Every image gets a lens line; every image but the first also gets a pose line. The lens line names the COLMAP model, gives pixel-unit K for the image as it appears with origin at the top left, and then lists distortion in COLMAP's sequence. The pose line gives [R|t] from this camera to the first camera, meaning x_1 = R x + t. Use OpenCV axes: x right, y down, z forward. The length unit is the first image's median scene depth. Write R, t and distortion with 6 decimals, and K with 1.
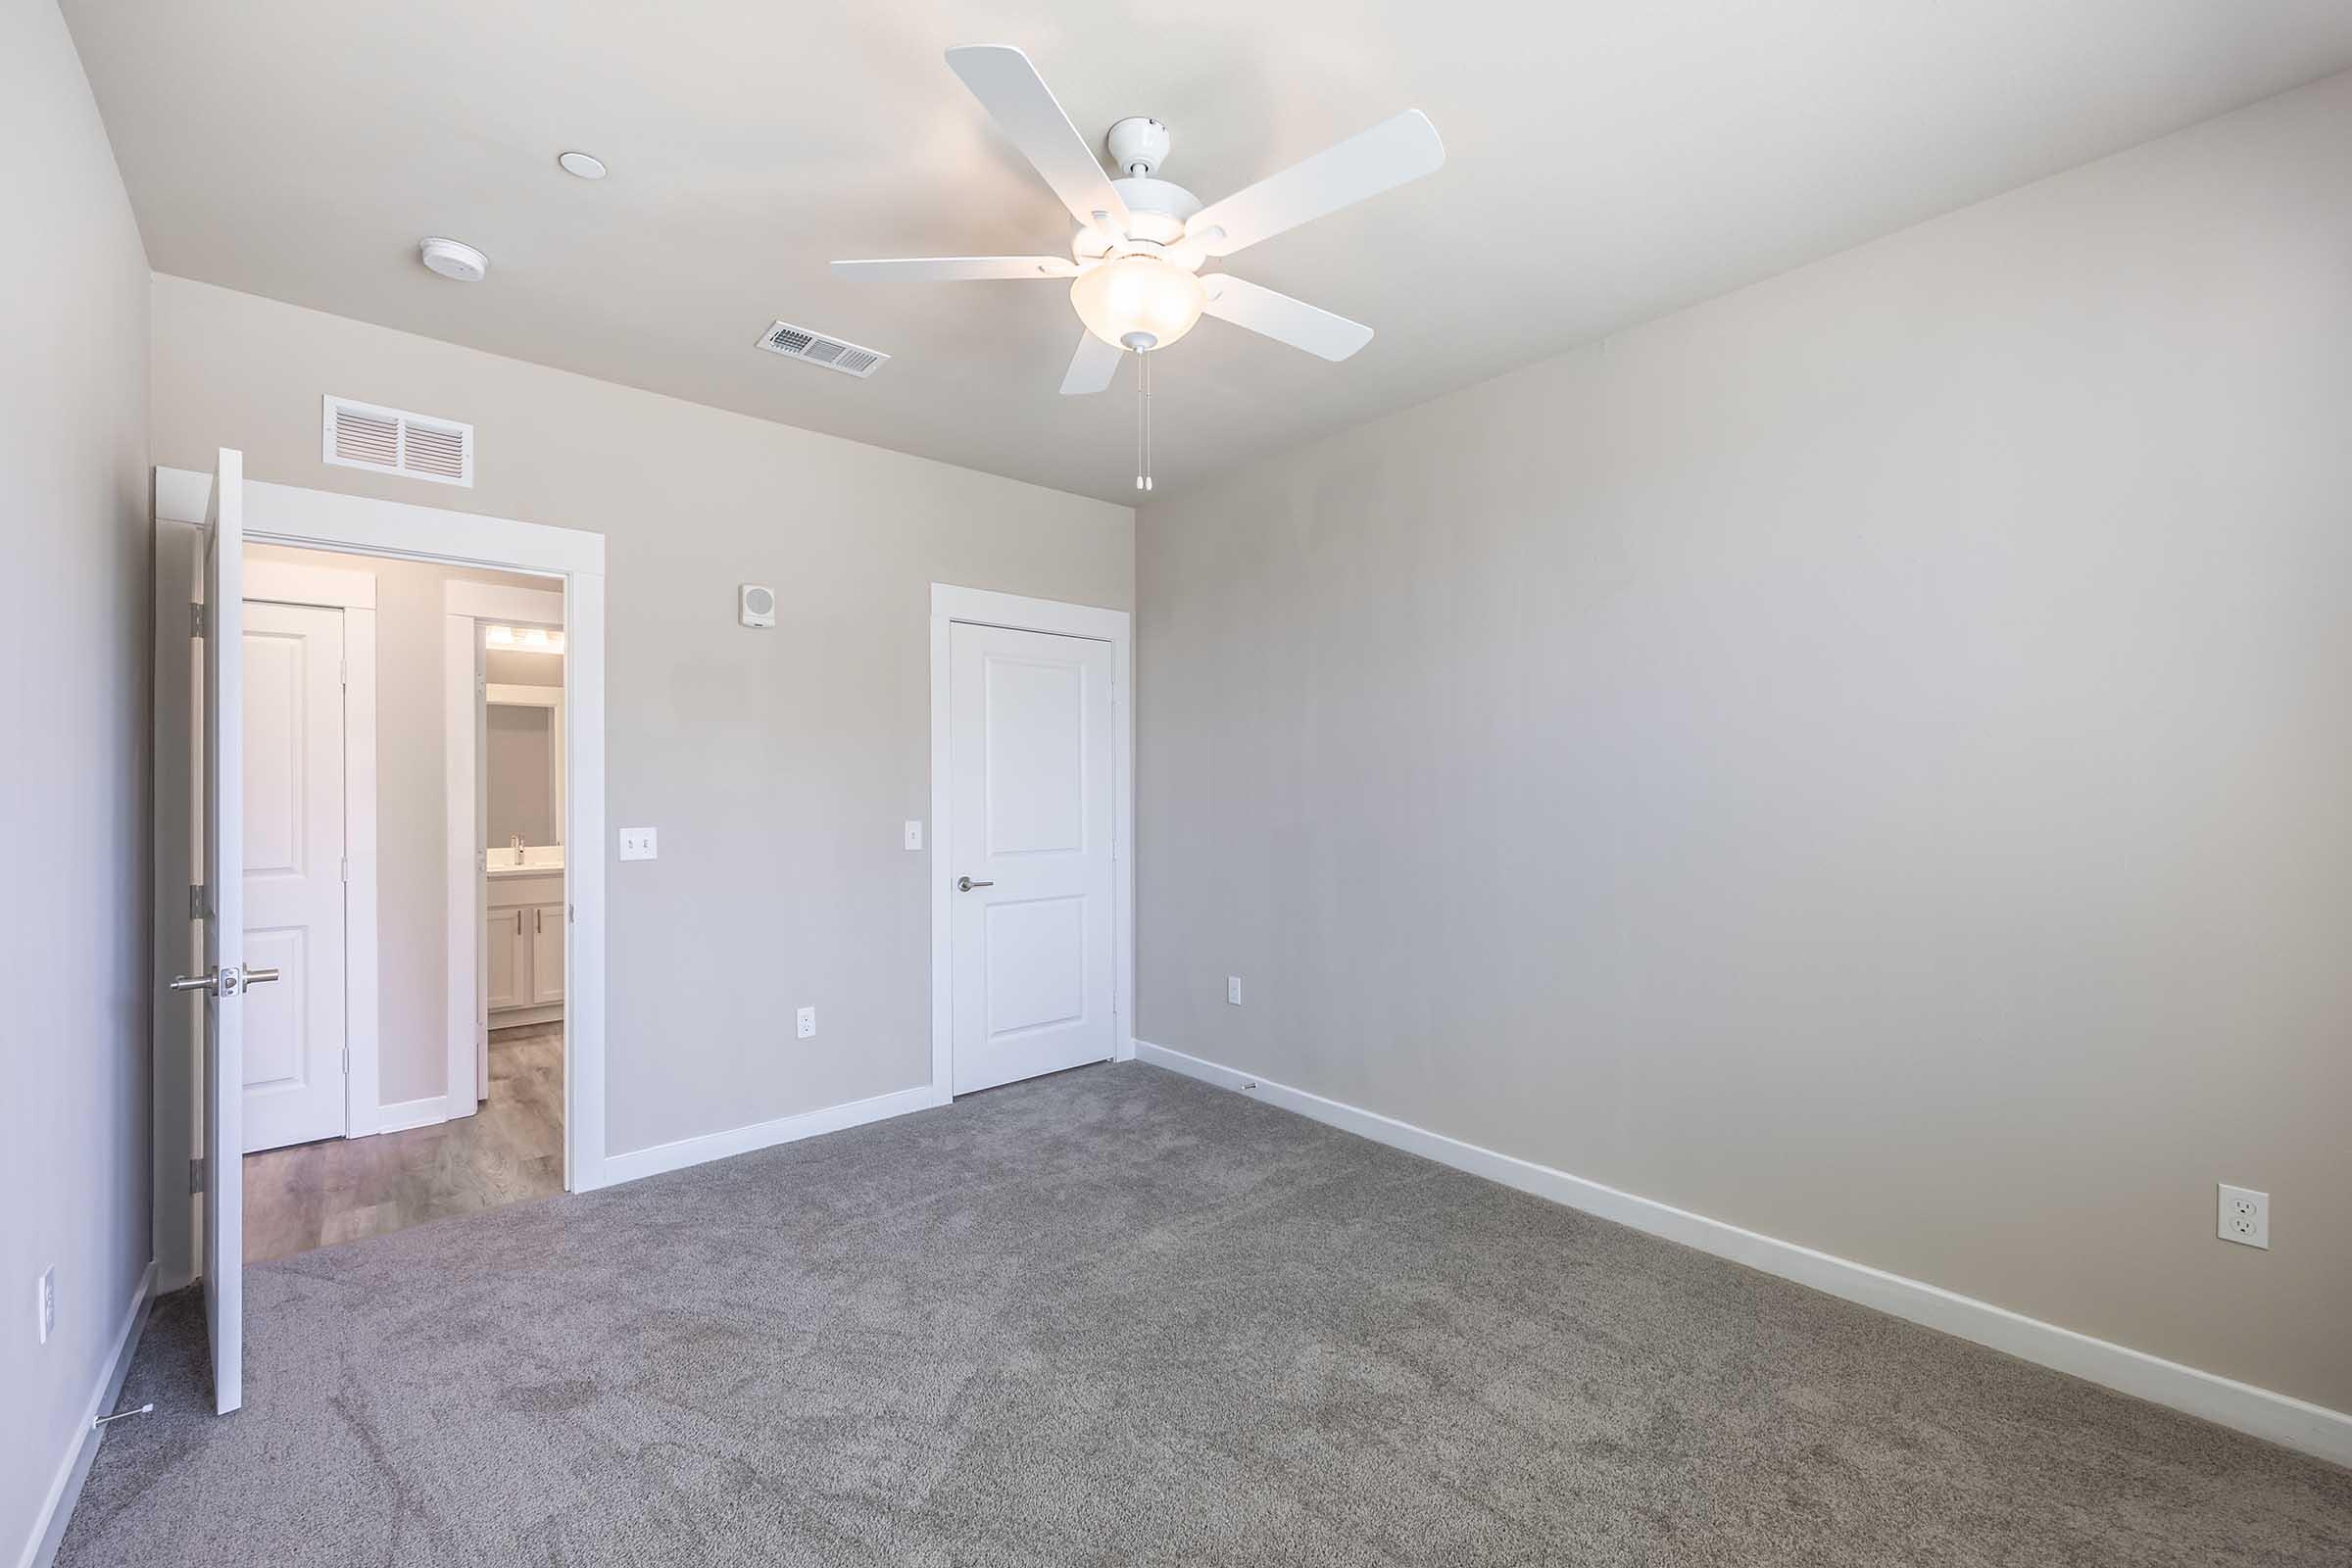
lens RADIAL K [[940.6, 0, 1175.6], [0, 940.6, 788.5], [0, 0, 1]] dist [-0.000111, 0.000034]
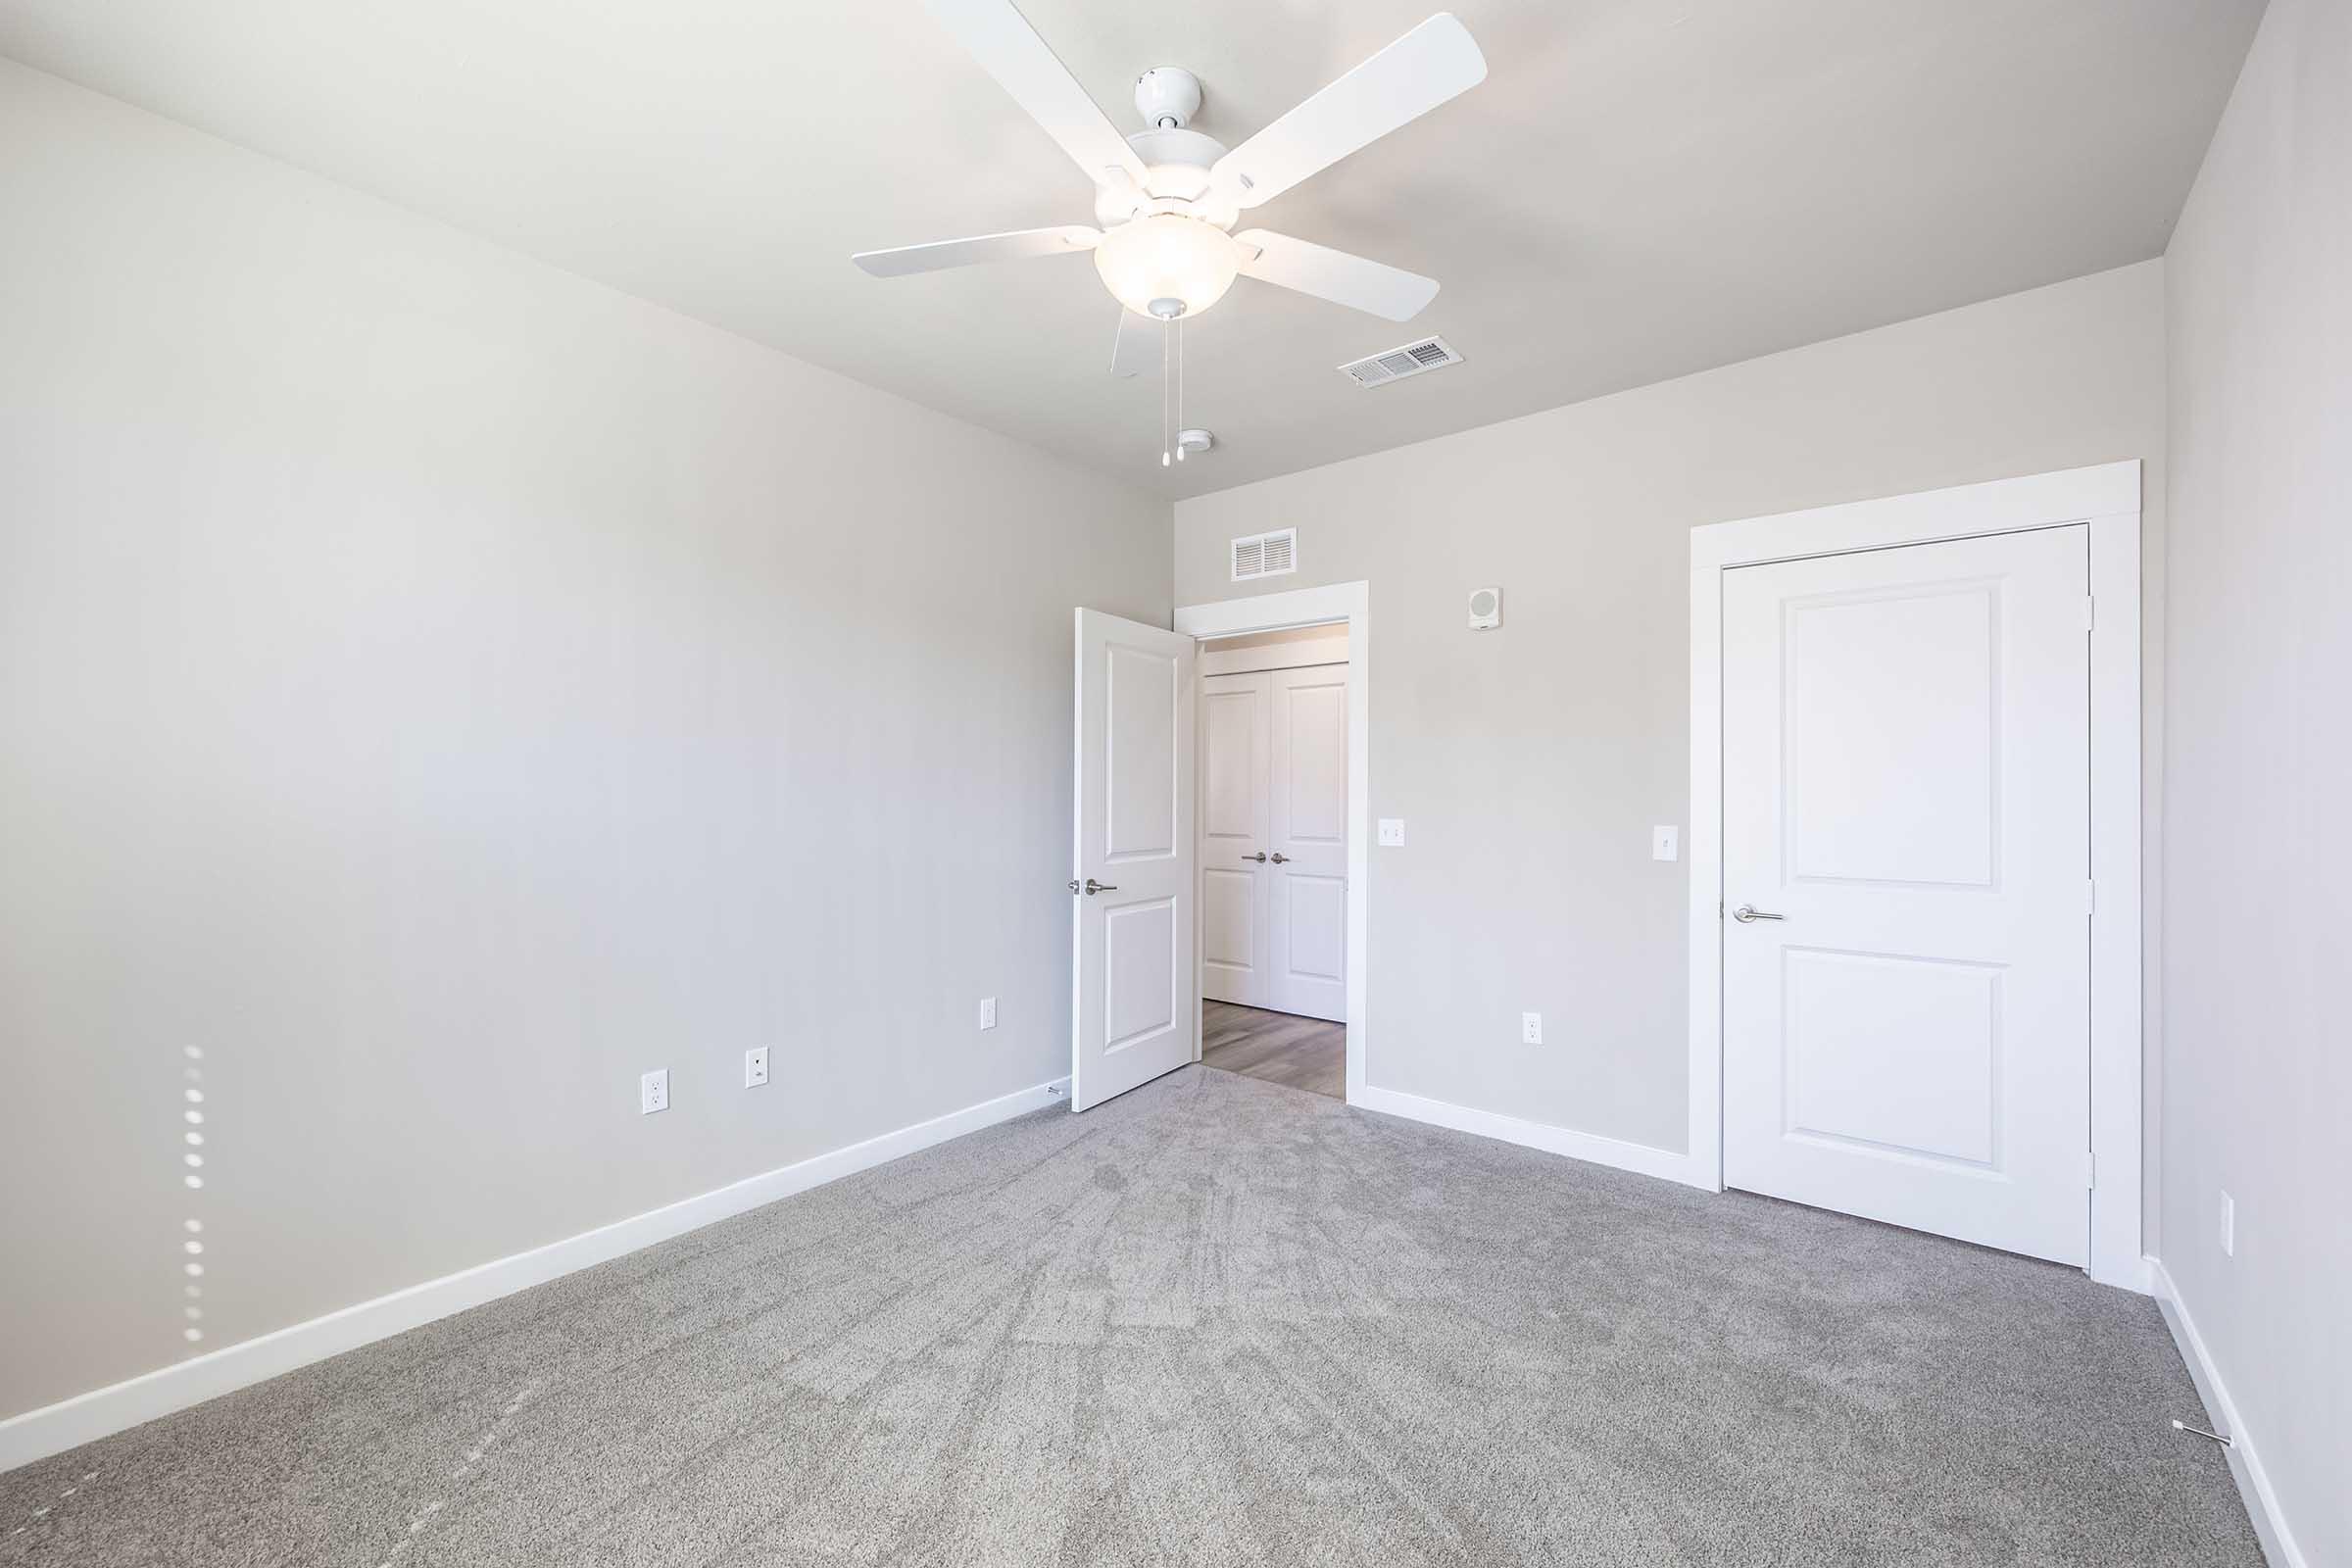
lens RADIAL K [[940.6, 0, 1175.6], [0, 940.6, 788.5], [0, 0, 1]] dist [-0.000111, 0.000034]
pose [[0.176631, 0.003607, -0.984270, 0.552980], [-0.000516, 0.999993, 0.003572, -0.000644], [0.984277, -0.000123, 0.176632, 0.527093]]
